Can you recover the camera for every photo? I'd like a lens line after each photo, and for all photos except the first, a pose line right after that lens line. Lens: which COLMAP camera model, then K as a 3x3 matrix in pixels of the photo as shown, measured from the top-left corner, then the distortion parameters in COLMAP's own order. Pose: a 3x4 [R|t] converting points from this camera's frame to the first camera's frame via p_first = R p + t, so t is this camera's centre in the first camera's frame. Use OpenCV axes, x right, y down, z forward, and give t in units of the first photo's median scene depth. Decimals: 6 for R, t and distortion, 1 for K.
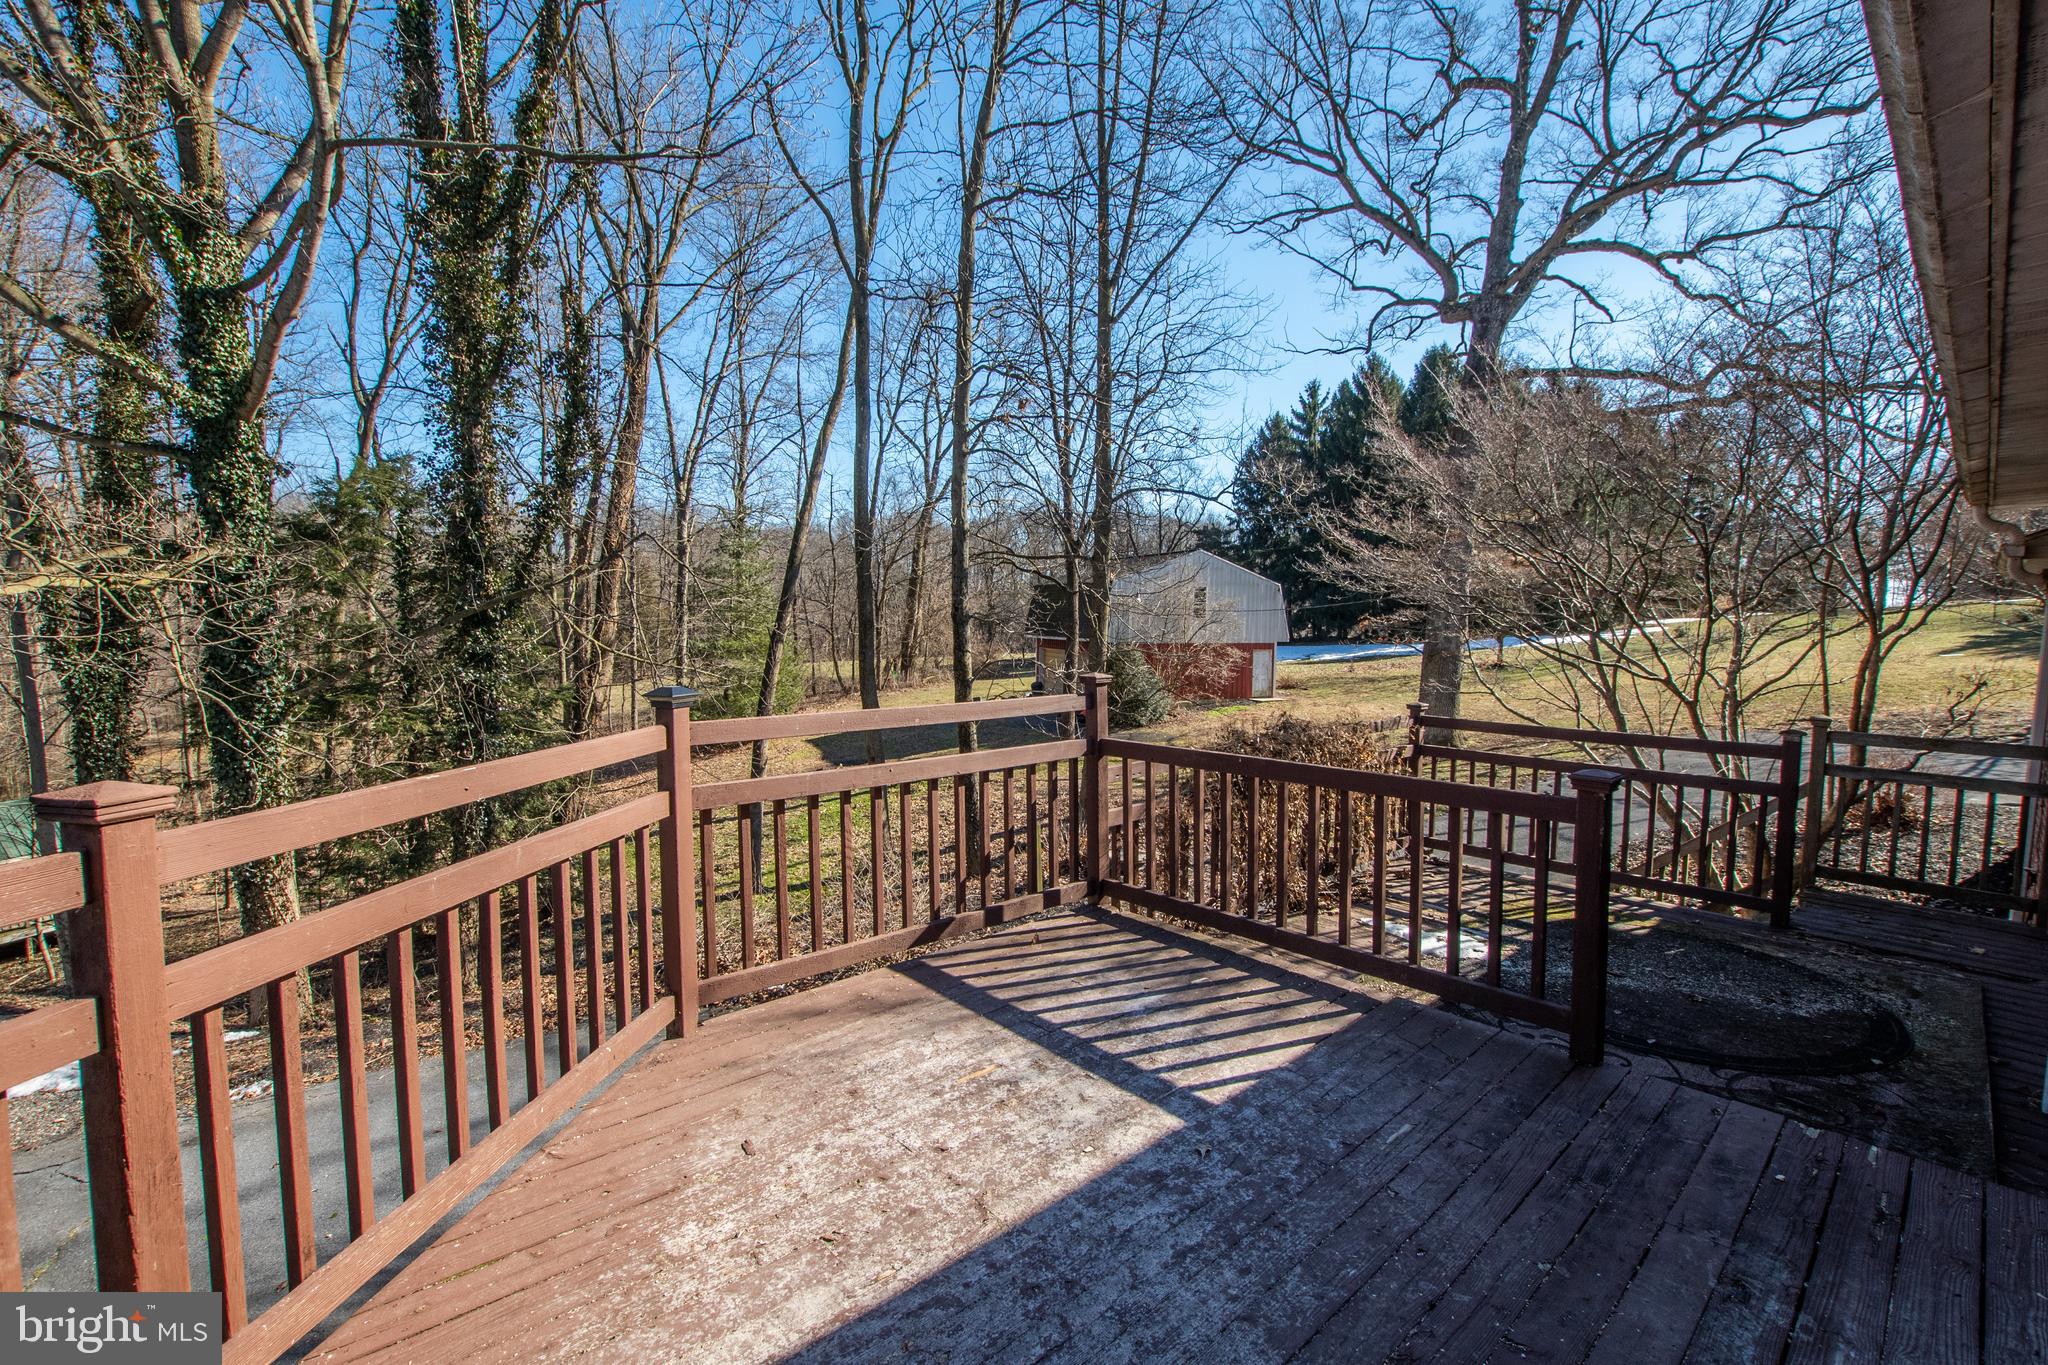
lens RADIAL K [[902.1, 0, 1023.6], [0, 902.1, 675.3], [0, 0, 1]] dist [-0.020037, 0.000265]
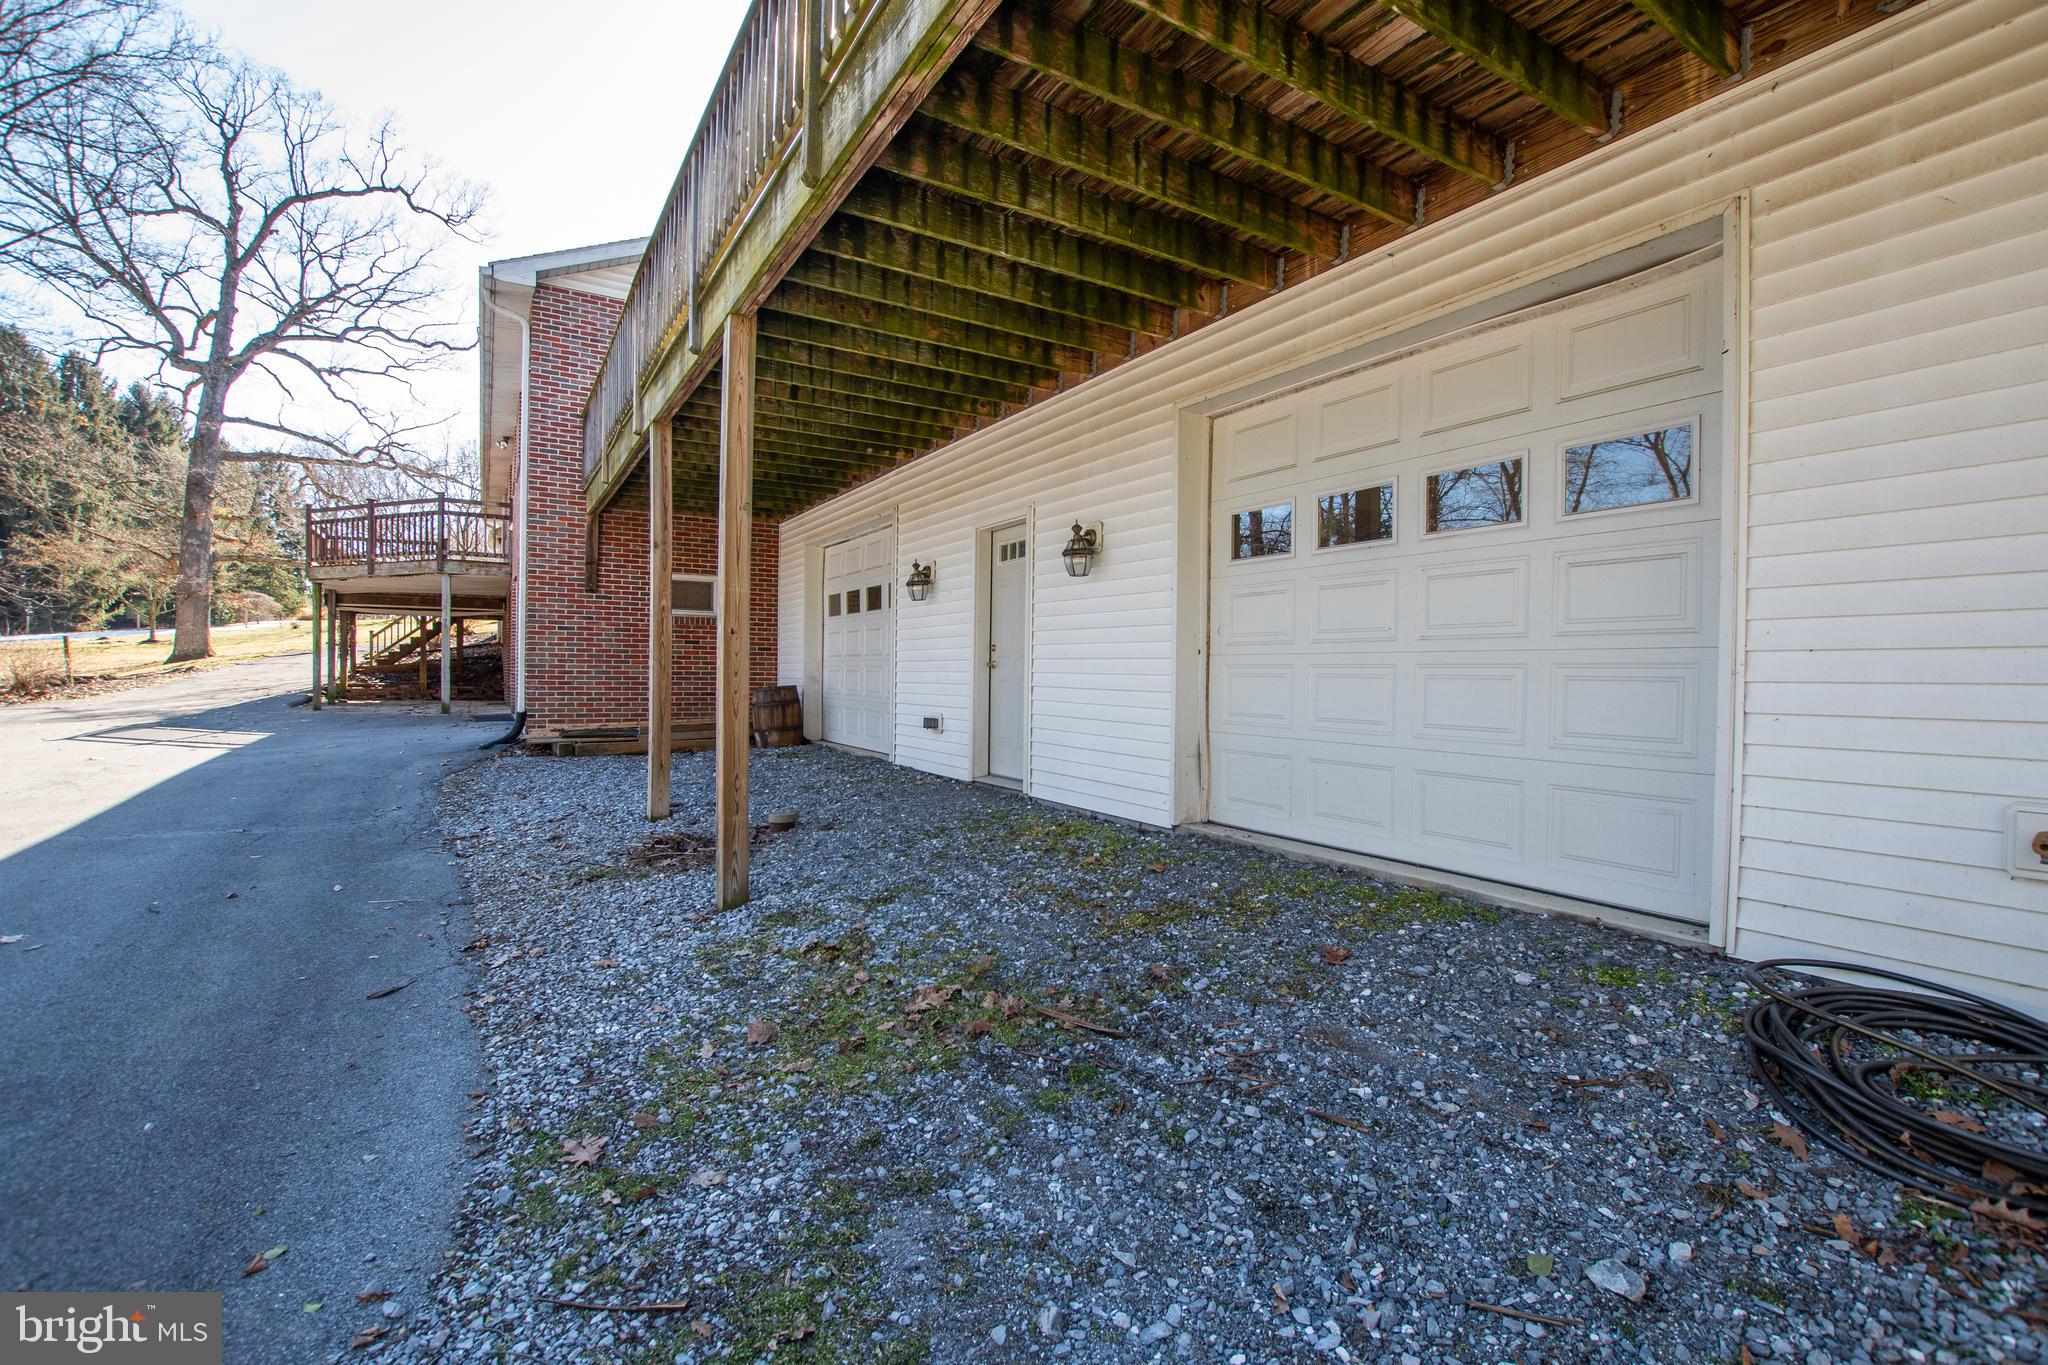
lens RADIAL K [[902.1, 0, 1023.6], [0, 902.1, 675.3], [0, 0, 1]] dist [-0.020037, 0.000265]
pose [[0.191820, -0.002249, 0.981428, -0.651903], [0.055993, 0.998394, -0.008656, 0.180397], [-0.979832, 0.056613, 0.191638, -0.560871]]
